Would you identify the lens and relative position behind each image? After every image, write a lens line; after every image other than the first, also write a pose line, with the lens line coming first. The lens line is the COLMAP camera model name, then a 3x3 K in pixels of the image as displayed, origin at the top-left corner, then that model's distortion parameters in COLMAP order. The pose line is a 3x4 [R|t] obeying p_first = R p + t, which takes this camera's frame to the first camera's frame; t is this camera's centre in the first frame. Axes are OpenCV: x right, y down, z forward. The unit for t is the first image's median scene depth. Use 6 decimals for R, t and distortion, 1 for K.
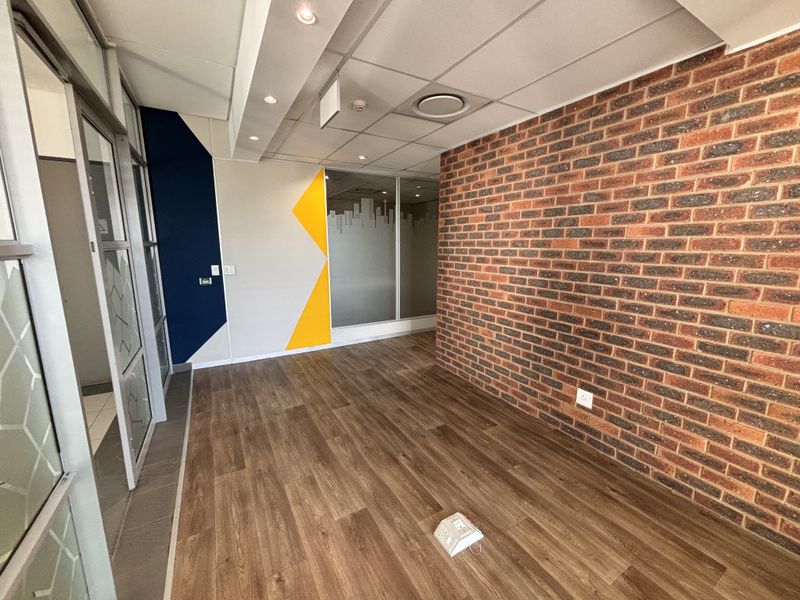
lens RADIAL K [[323.0, 0, 397.2], [0, 323.0, 301.7], [0, 0, 1]] dist [-0.000342, -0.000398]
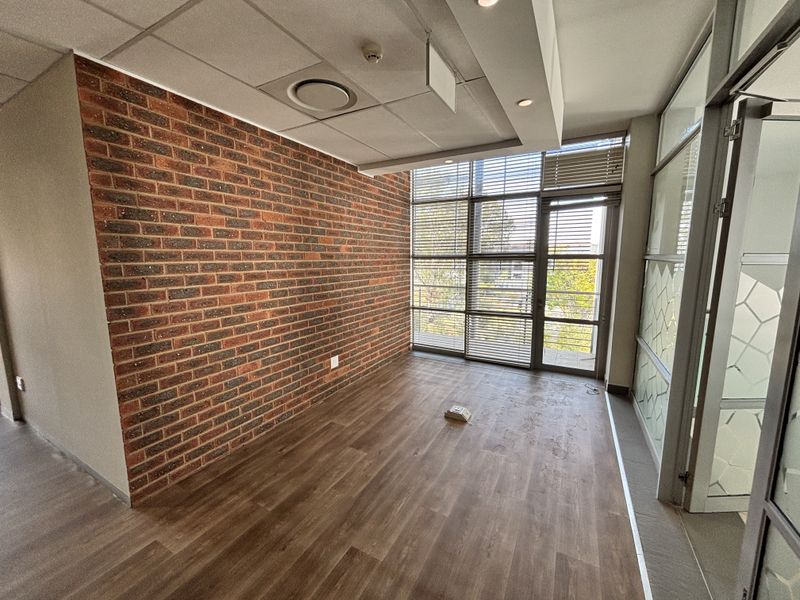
lens RADIAL K [[323.0, 0, 397.2], [0, 323.0, 301.7], [0, 0, 1]] dist [-0.000342, -0.000398]
pose [[-0.516708, -0.116119, 0.848251, -0.613365], [0.156016, 0.961400, 0.226645, -0.198063], [-0.841827, 0.249450, -0.478646, 1.119212]]
